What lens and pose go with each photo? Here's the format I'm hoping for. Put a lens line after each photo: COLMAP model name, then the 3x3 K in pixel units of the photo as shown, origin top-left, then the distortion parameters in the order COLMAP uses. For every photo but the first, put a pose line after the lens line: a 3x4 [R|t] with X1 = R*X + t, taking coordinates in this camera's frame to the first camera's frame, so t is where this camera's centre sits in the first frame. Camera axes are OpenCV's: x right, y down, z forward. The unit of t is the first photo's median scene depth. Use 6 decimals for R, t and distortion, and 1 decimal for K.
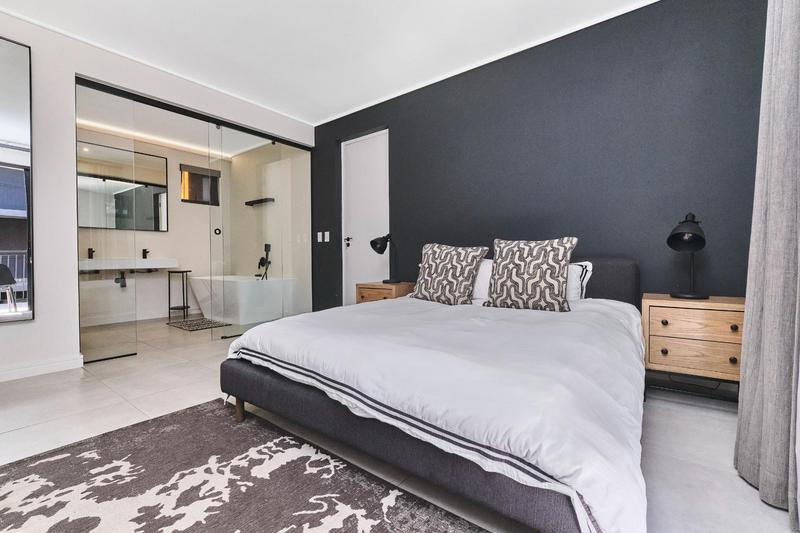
lens RADIAL K [[356.1, 0, 393.3], [0, 356.1, 268.3], [0, 0, 1]] dist [-0.001177, -0.000187]
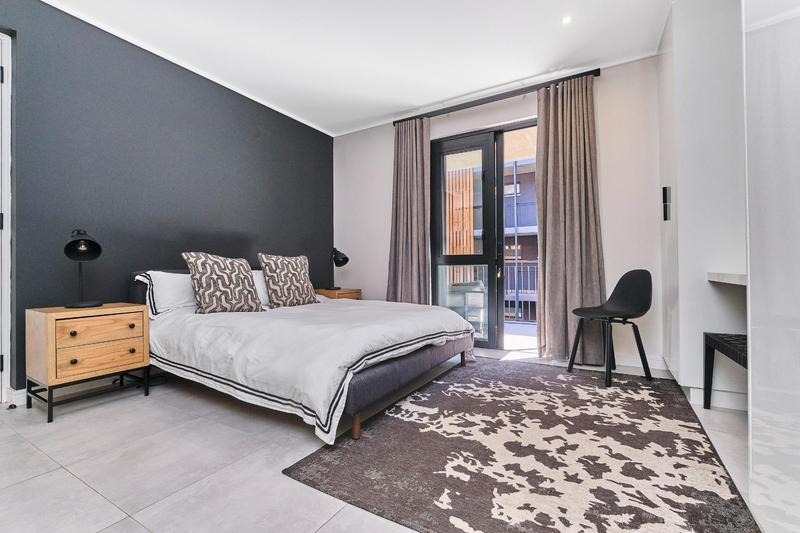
lens RADIAL K [[356.1, 0, 393.3], [0, 356.1, 268.3], [0, 0, 1]] dist [-0.001177, -0.000187]
pose [[-0.124084, 0.012442, 0.992194, -1.794507], [0.020462, 0.999741, -0.009978, -0.019598], [-0.992061, 0.019064, -0.124306, 1.297201]]
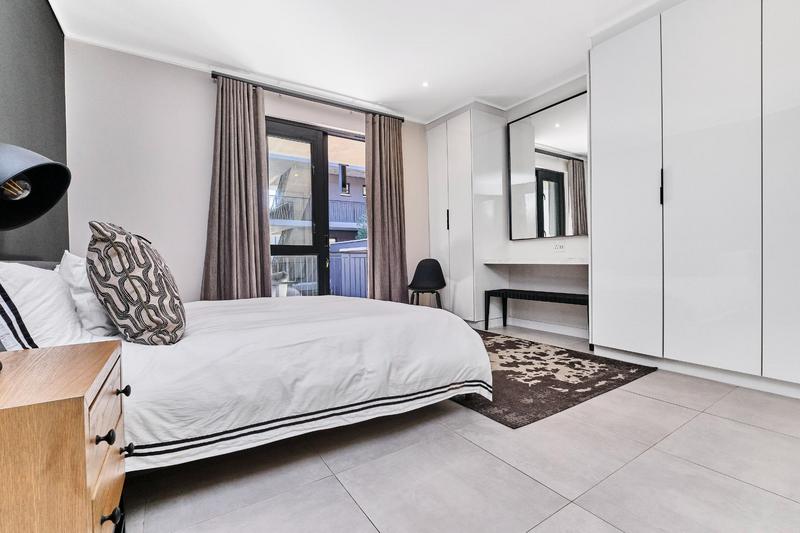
lens RADIAL K [[356.0, 0, 401.9], [0, 356.0, 263.9], [0, 0, 1]] dist [0.001239, -0.000630]
pose [[-0.947120, 0.018002, 0.320375, -0.766624], [0.027075, 0.999348, 0.023887, -0.040451], [-0.319736, 0.031298, -0.946990, 2.733374]]
